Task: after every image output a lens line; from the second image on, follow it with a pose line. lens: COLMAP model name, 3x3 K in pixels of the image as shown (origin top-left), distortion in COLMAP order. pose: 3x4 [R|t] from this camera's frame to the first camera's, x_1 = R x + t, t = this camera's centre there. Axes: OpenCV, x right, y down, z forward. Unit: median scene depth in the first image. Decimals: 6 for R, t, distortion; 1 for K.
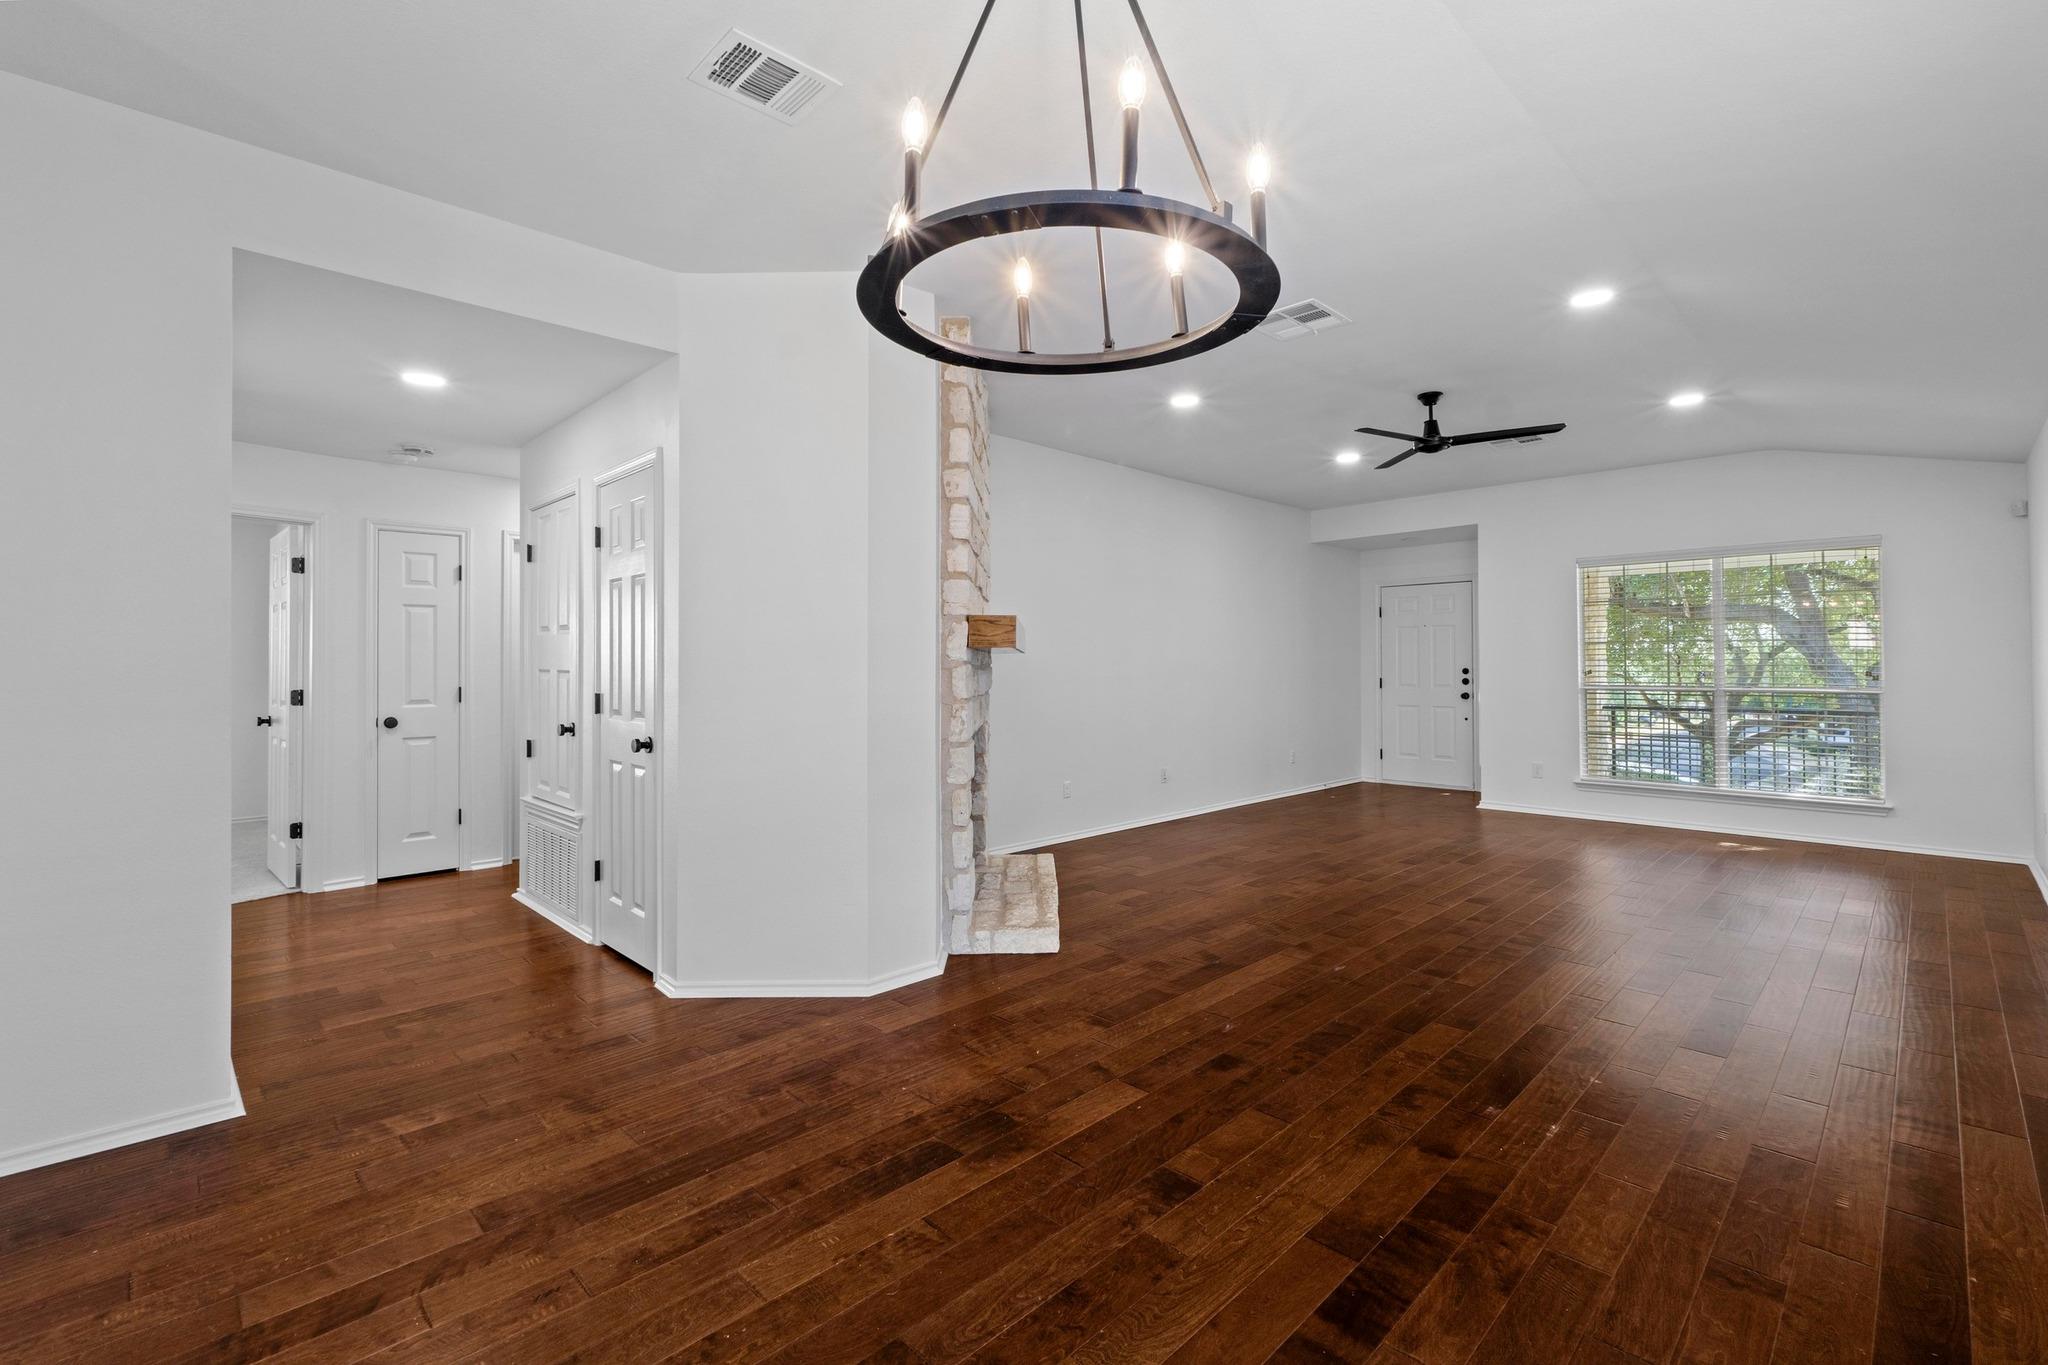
lens RADIAL K [[895.7, 0, 1034.1], [0, 895.7, 653.1], [0, 0, 1]] dist [-0.000220, 0.000115]
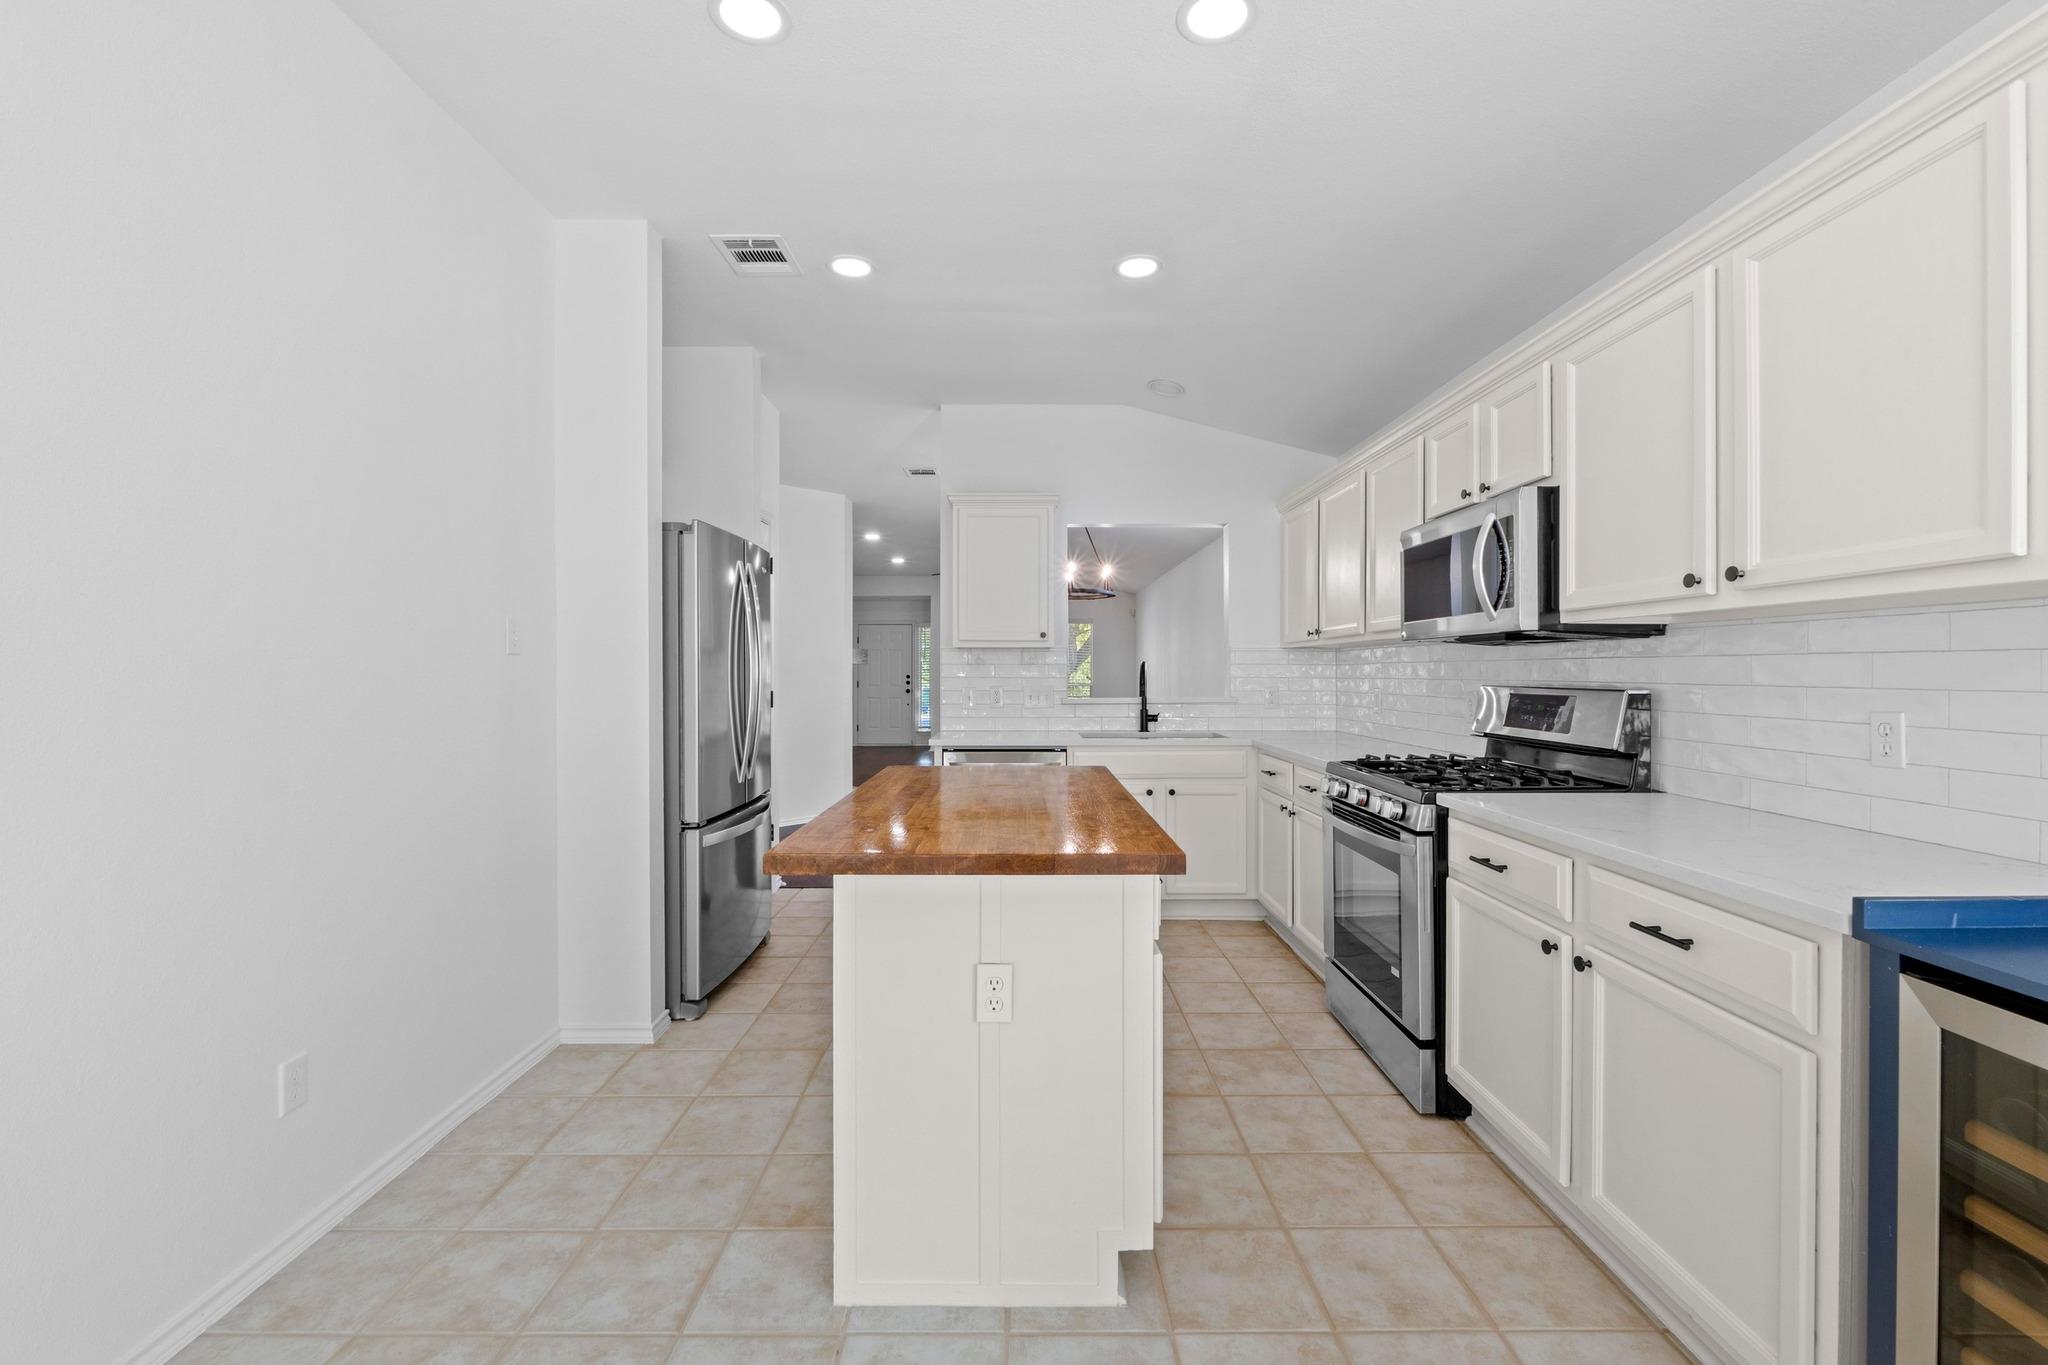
lens RADIAL K [[870.1, 0, 1020.2], [0, 870.1, 669.8], [0, 0, 1]] dist [-0.004660, 0.000156]
pose [[0.704931, 0.005717, 0.709253, -1.287216], [-0.011593, 0.999927, 0.003462, -0.003665], [-0.709182, -0.010663, 0.704945, -0.769504]]
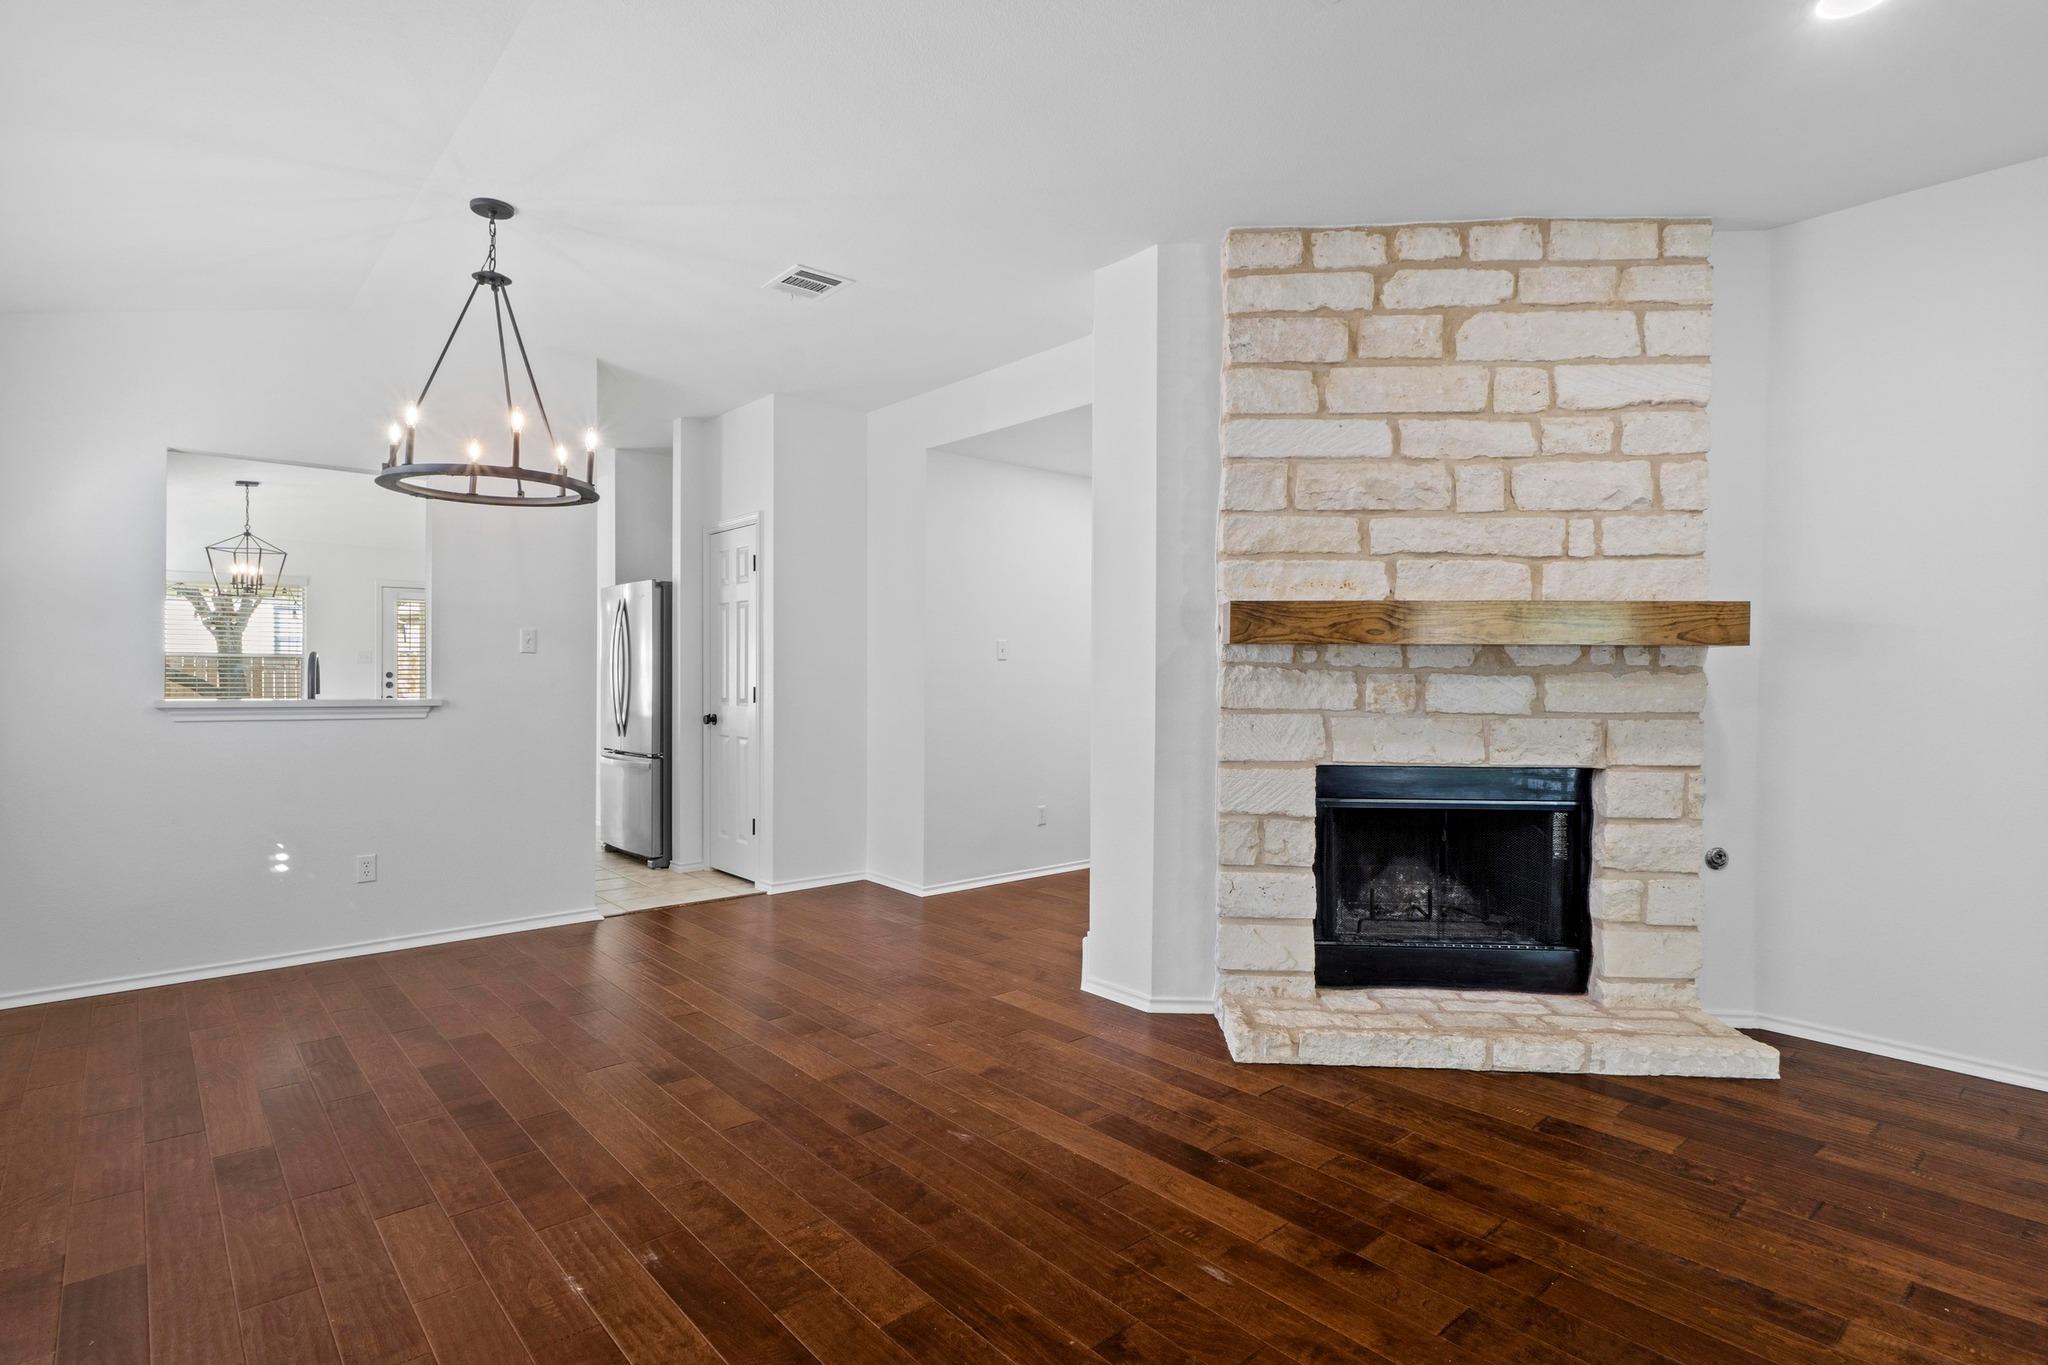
lens RADIAL K [[1026.9, 0, 1021.7], [0, 1026.9, 681.5], [0, 0, 1]] dist [-0.002880, 0.000082]
pose [[-0.062464, 0.012636, -0.997967, 0.874713], [0.008969, 0.999887, 0.012099, 0.014335], [0.998007, -0.008195, -0.062571, 0.892101]]
